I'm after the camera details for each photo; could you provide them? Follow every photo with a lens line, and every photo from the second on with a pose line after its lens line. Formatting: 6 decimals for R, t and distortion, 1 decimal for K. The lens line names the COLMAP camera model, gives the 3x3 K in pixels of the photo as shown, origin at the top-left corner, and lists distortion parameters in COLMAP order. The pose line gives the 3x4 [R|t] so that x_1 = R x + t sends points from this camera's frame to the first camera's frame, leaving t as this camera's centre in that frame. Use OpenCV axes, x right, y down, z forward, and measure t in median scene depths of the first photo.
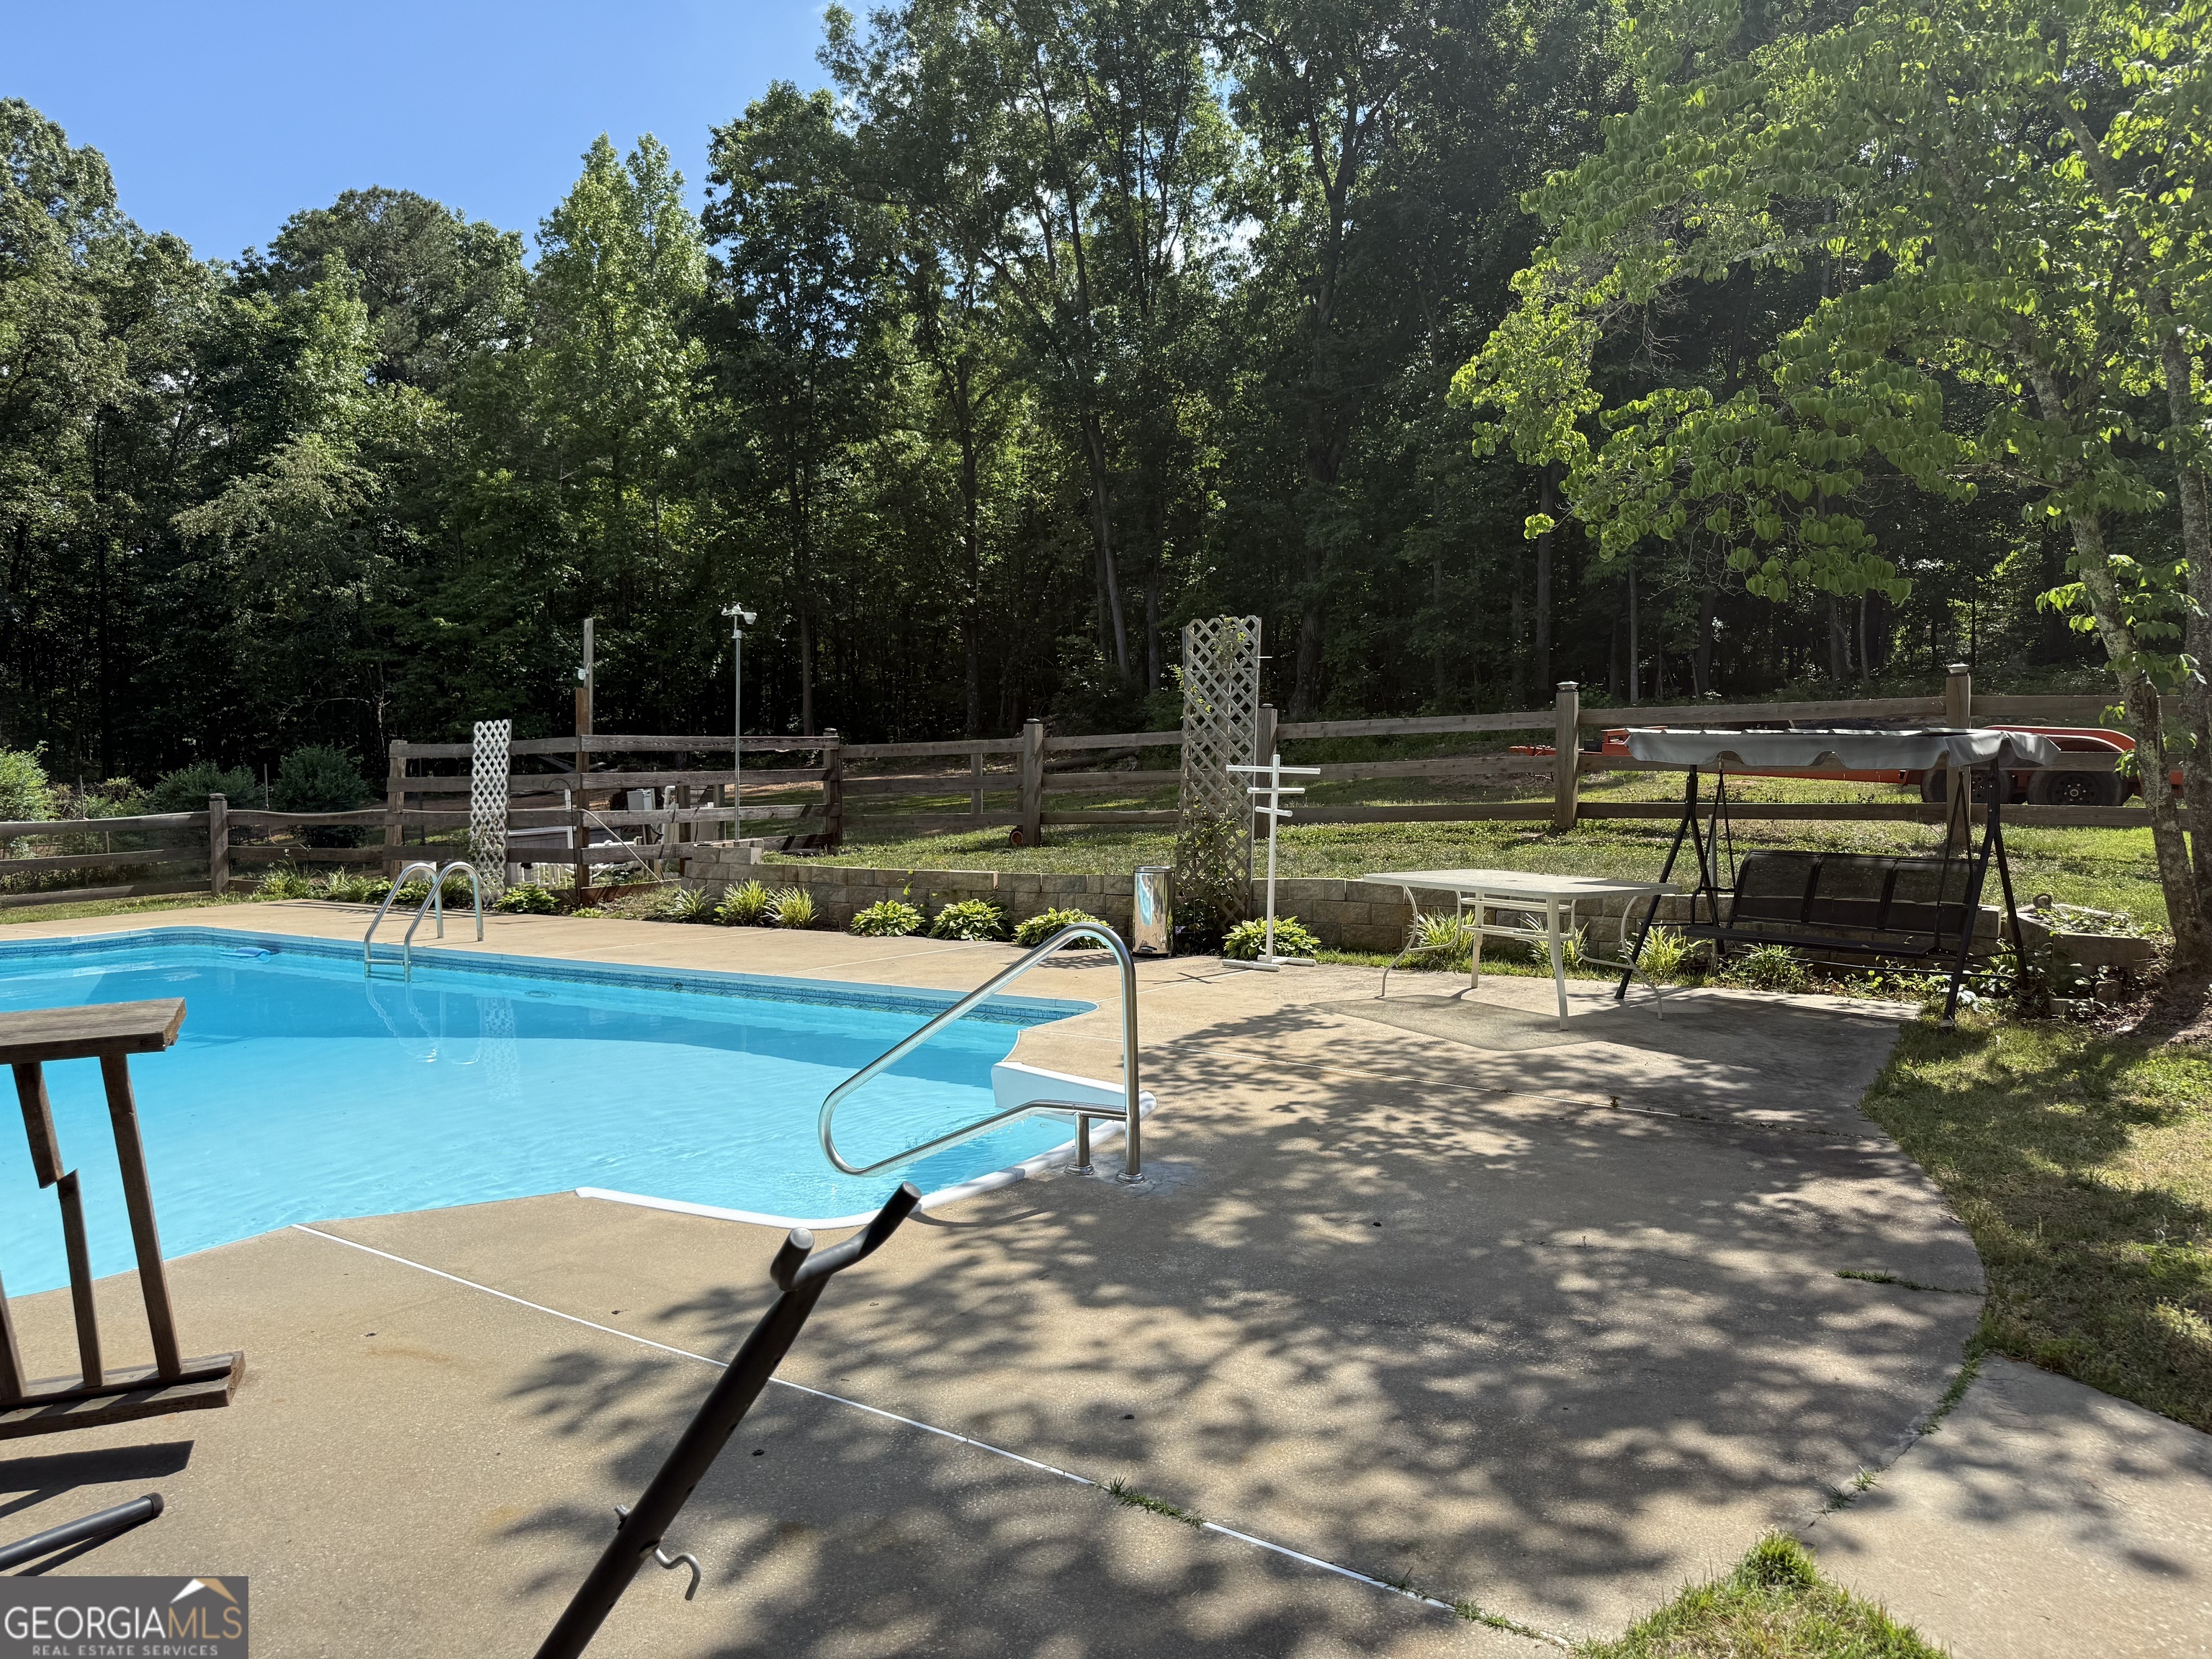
lens RADIAL K [[1610.0, 0, 1106.0], [0, 1610.0, 829.5], [0, 0, 1]] dist [0.001380, -0.027271]
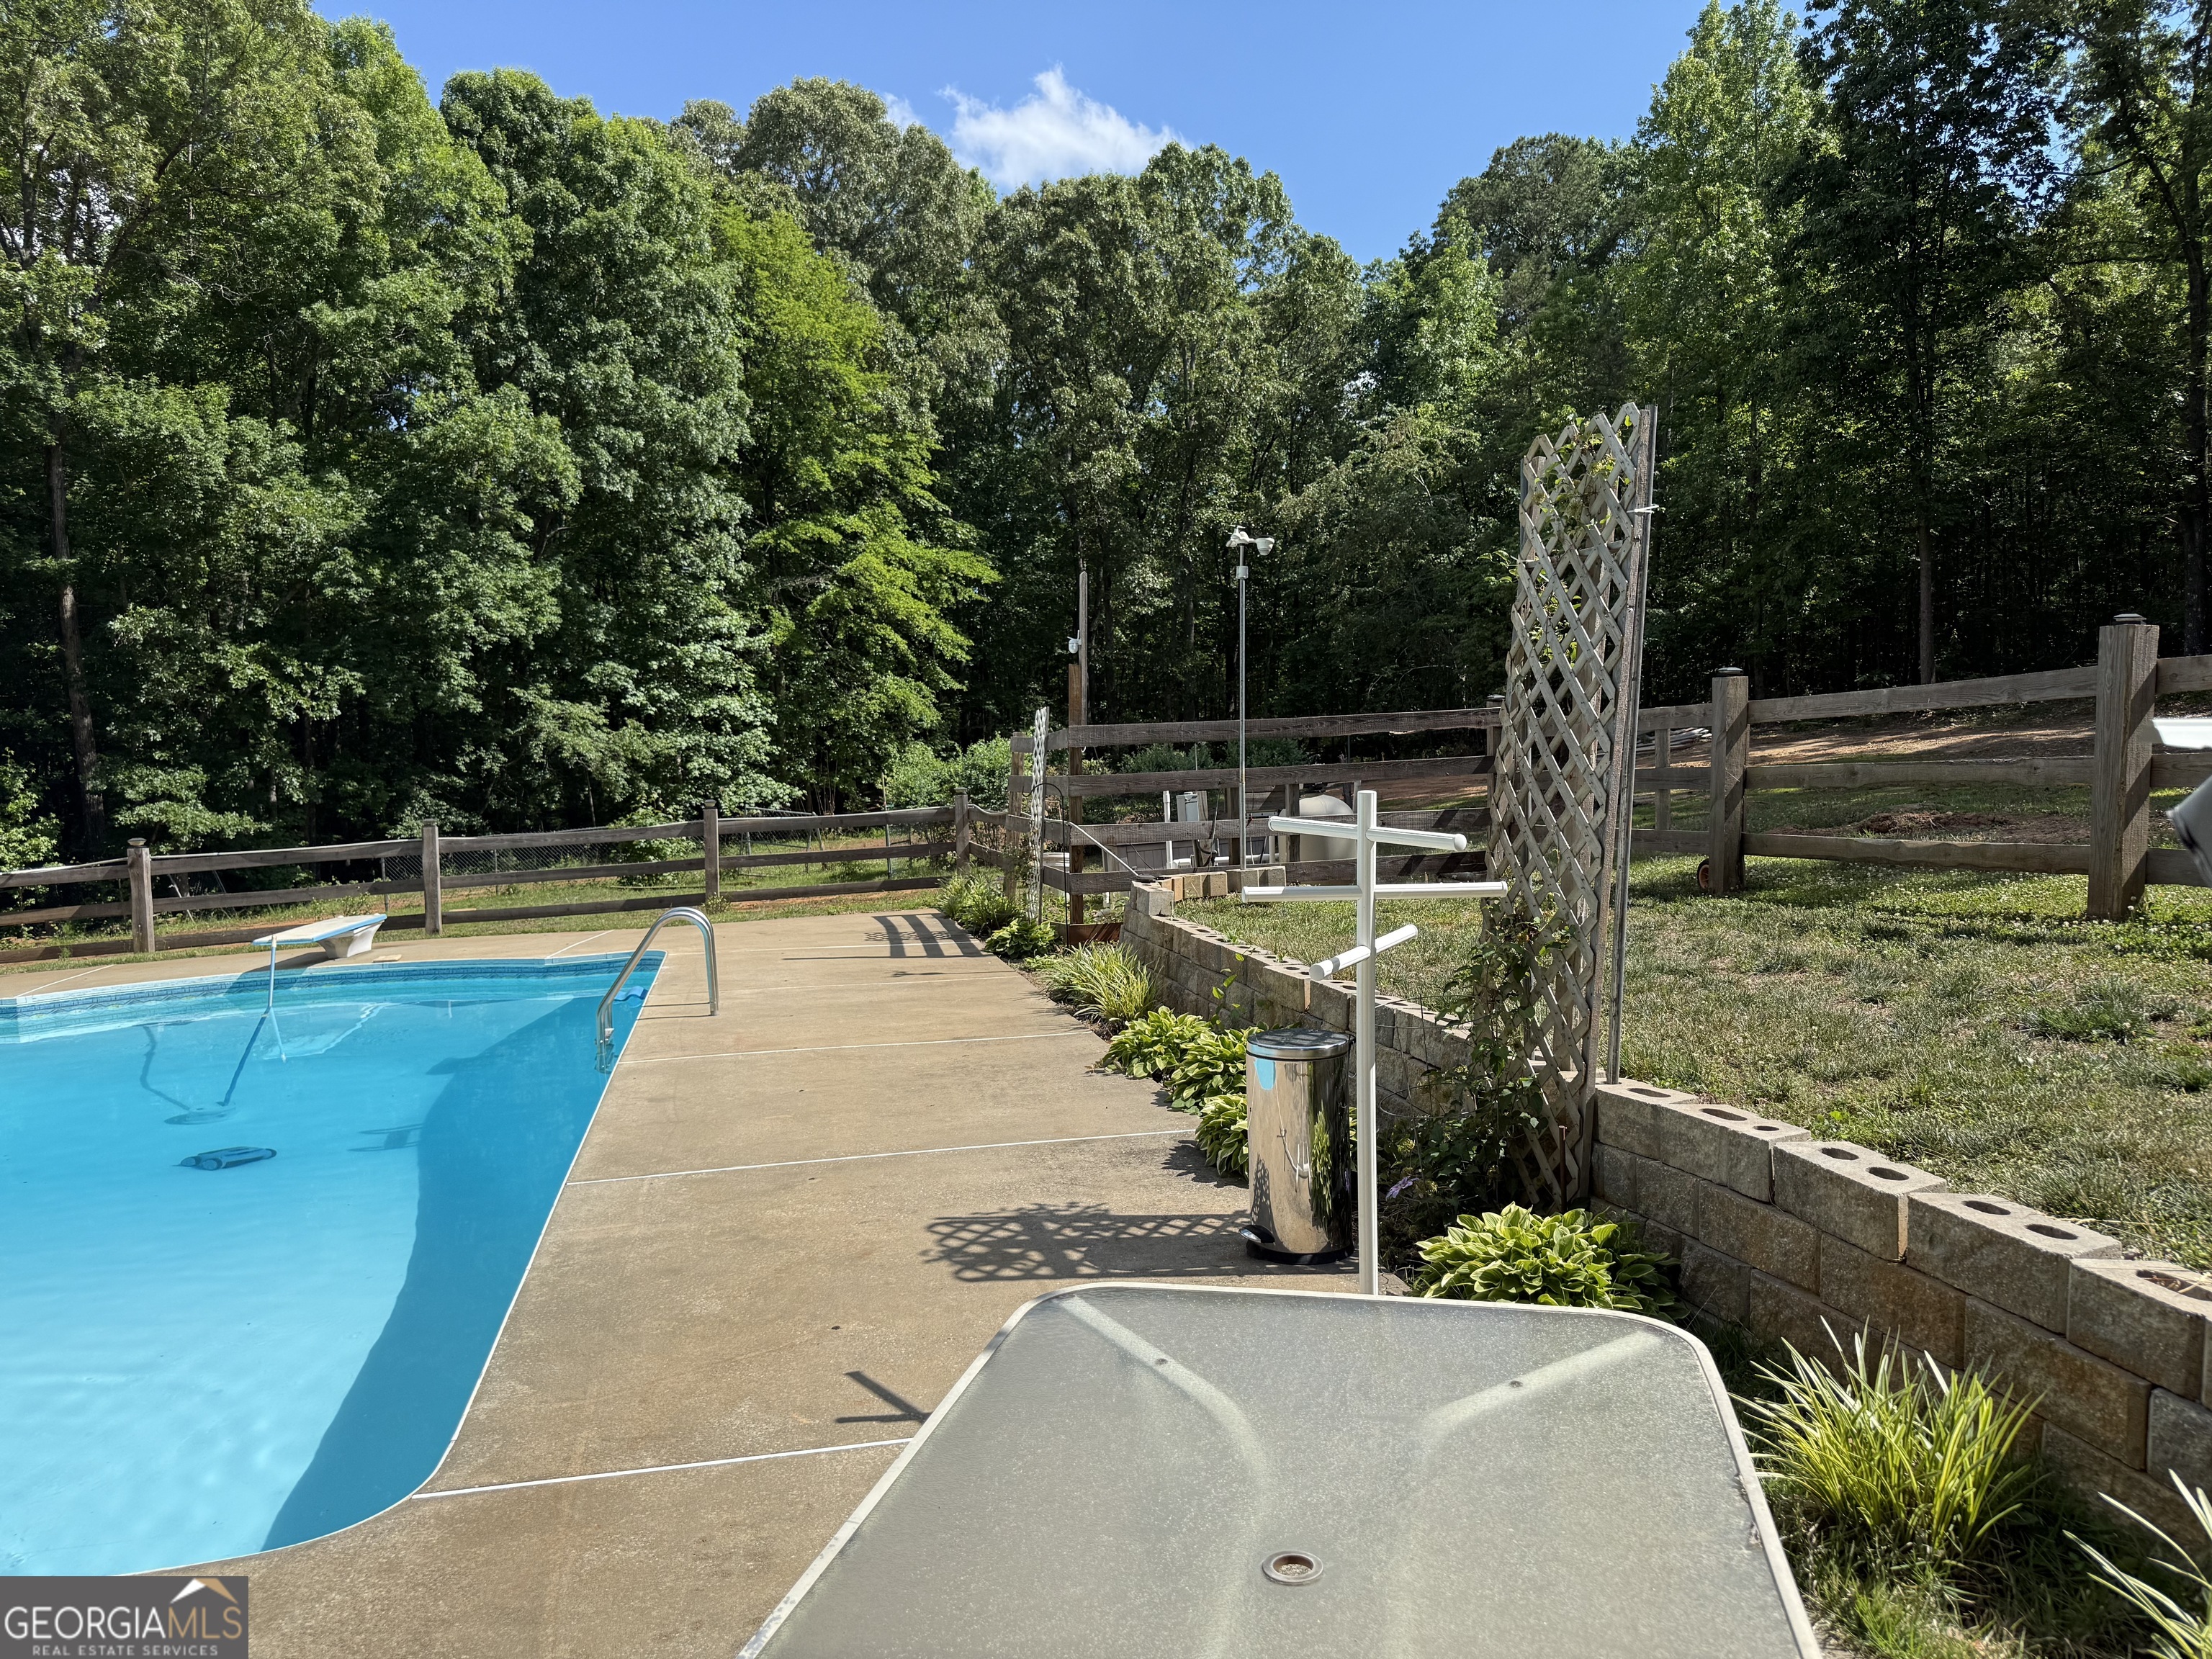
lens RADIAL K [[1549.8, 0, 1102.2], [0, 1549.8, 881.9], [0, 0, 1]] dist [-0.001093, -0.016461]
pose [[0.713084, 0.043732, -0.699713, 0.062753], [0.004772, 0.997727, 0.067222, -0.010481], [0.701062, -0.051274, 0.711254, 0.149100]]
